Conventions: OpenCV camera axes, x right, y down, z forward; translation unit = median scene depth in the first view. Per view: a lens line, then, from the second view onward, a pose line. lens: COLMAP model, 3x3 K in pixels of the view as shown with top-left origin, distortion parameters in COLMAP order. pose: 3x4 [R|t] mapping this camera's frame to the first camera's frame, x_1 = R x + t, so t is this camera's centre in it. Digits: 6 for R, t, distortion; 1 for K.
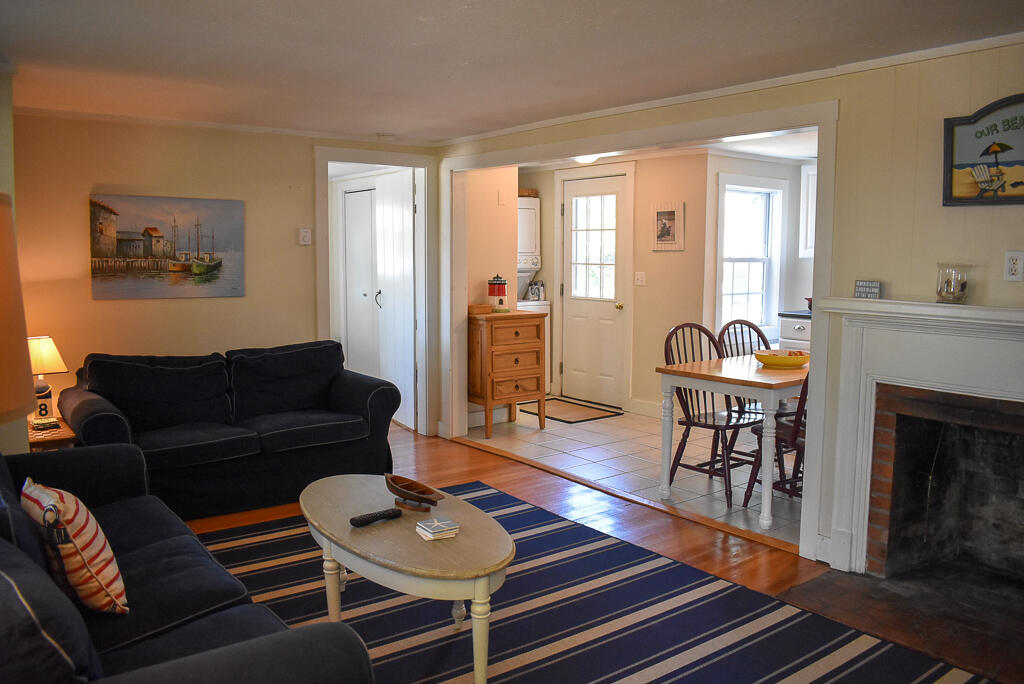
lens RADIAL K [[803.9, 0, 512.0], [0, 803.9, 342.0], [0, 0, 1]] dist [-0.075011, -0.003228]
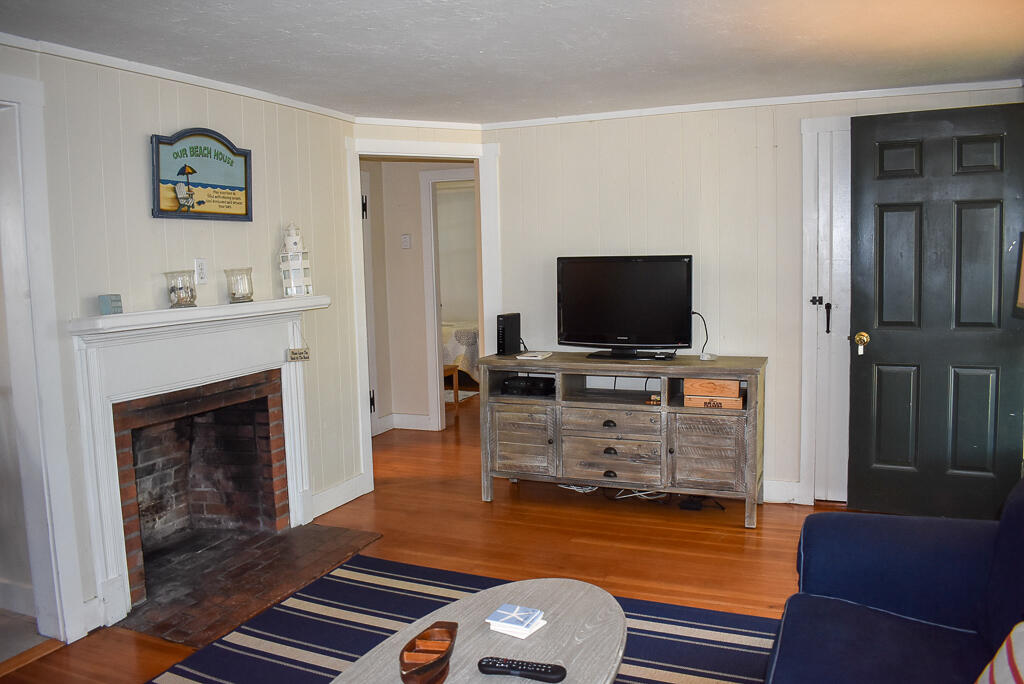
lens RADIAL K [[803.9, 0, 512.0], [0, 803.9, 342.0], [0, 0, 1]] dist [-0.075011, -0.003228]
pose [[-0.492910, -0.082965, 0.866116, -0.630301], [0.119360, 0.979585, 0.161763, -0.127117], [-0.861855, 0.183114, -0.472944, 1.145155]]
